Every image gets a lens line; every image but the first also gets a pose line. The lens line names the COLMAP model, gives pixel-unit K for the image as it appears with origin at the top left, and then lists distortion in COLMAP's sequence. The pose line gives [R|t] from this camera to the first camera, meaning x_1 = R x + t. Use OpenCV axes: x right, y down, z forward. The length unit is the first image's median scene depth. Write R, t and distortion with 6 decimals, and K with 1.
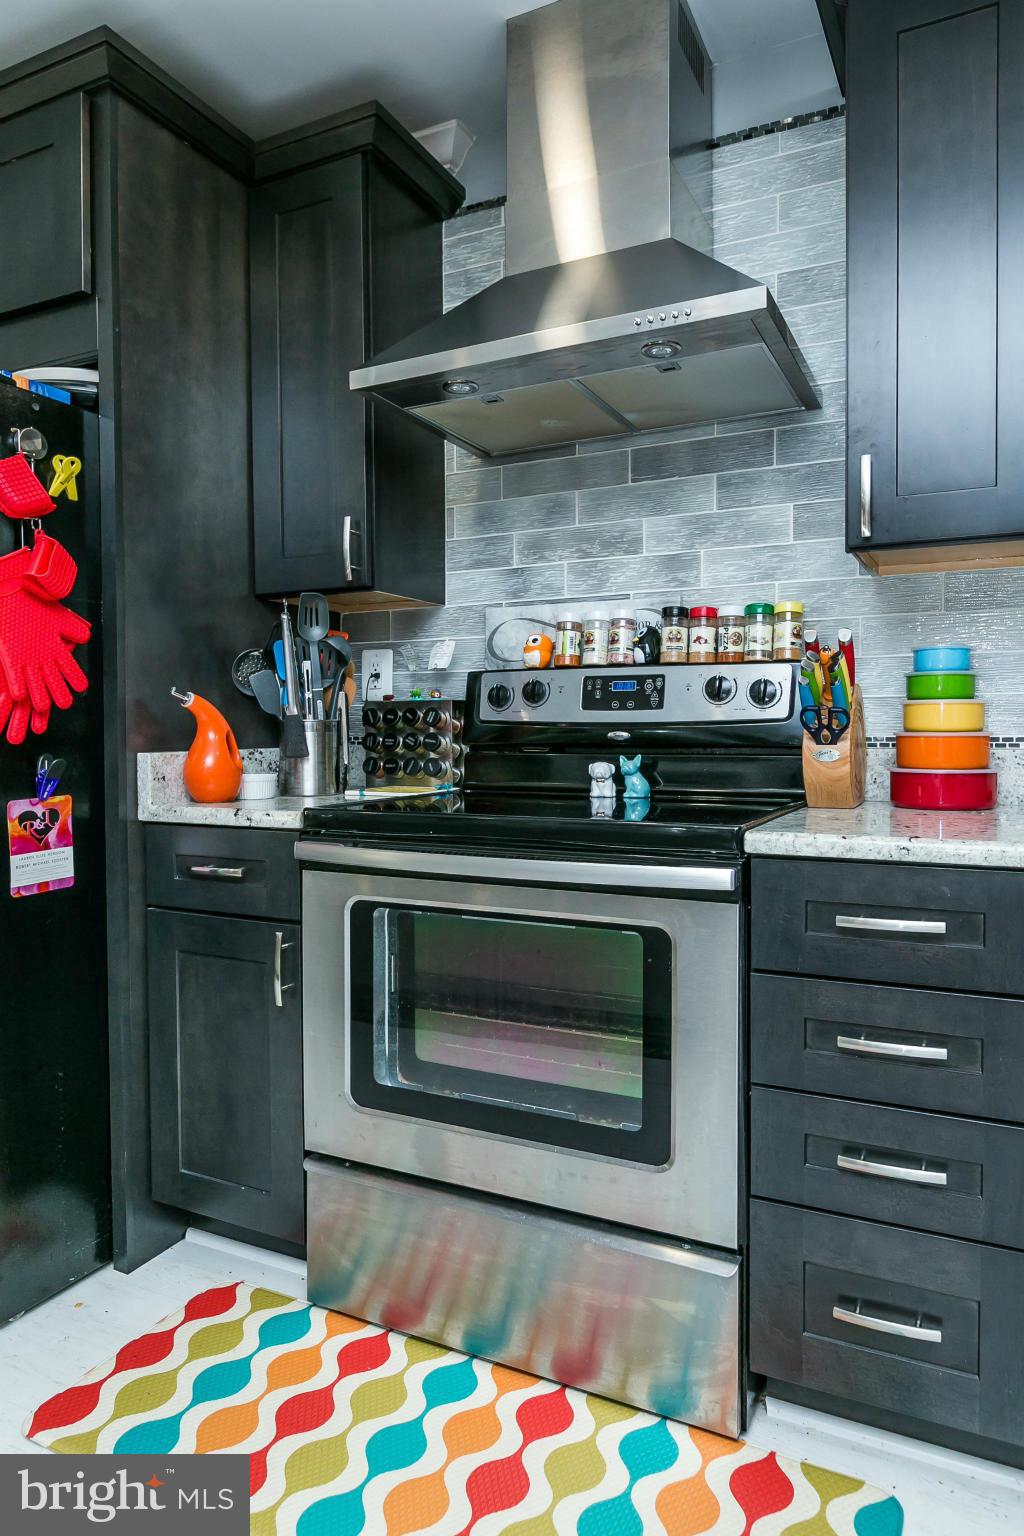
lens RADIAL K [[953.5, 0, 560.4], [0, 953.5, 744.1], [0, 0, 1]] dist [-0.004743, -0.007724]
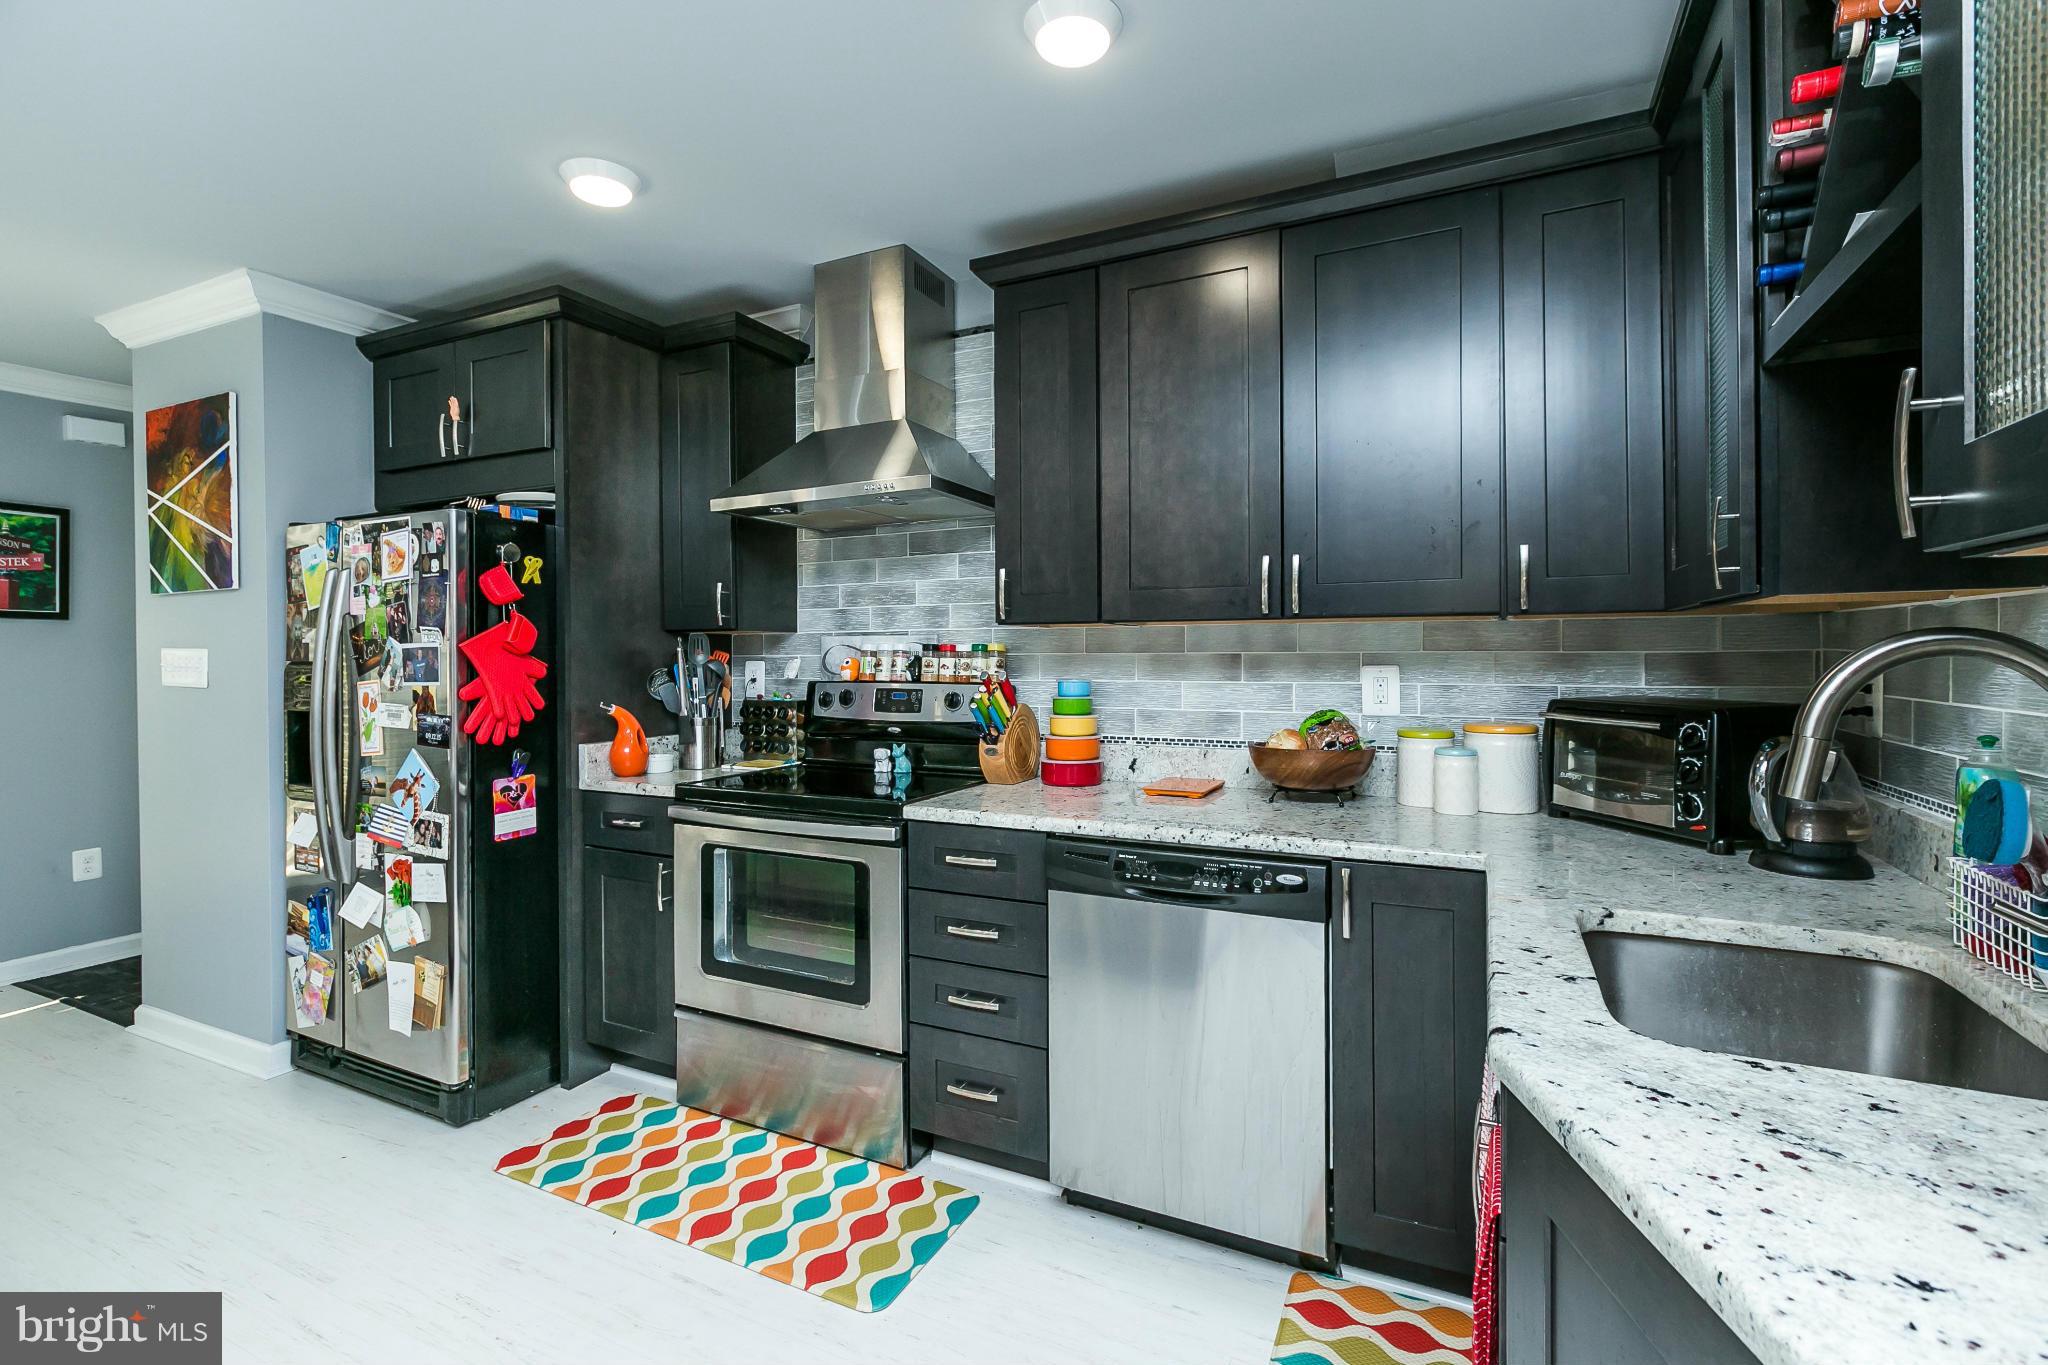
lens RADIAL K [[962.4, 0, 1025.3], [0, 962.4, 628.4], [0, 0, 1]] dist [-0.005958, 0.000657]
pose [[0.998576, -0.012310, -0.051908, 0.371391], [0.010433, 0.999287, -0.036277, -0.119373], [0.052318, 0.035684, 0.997993, -0.534401]]
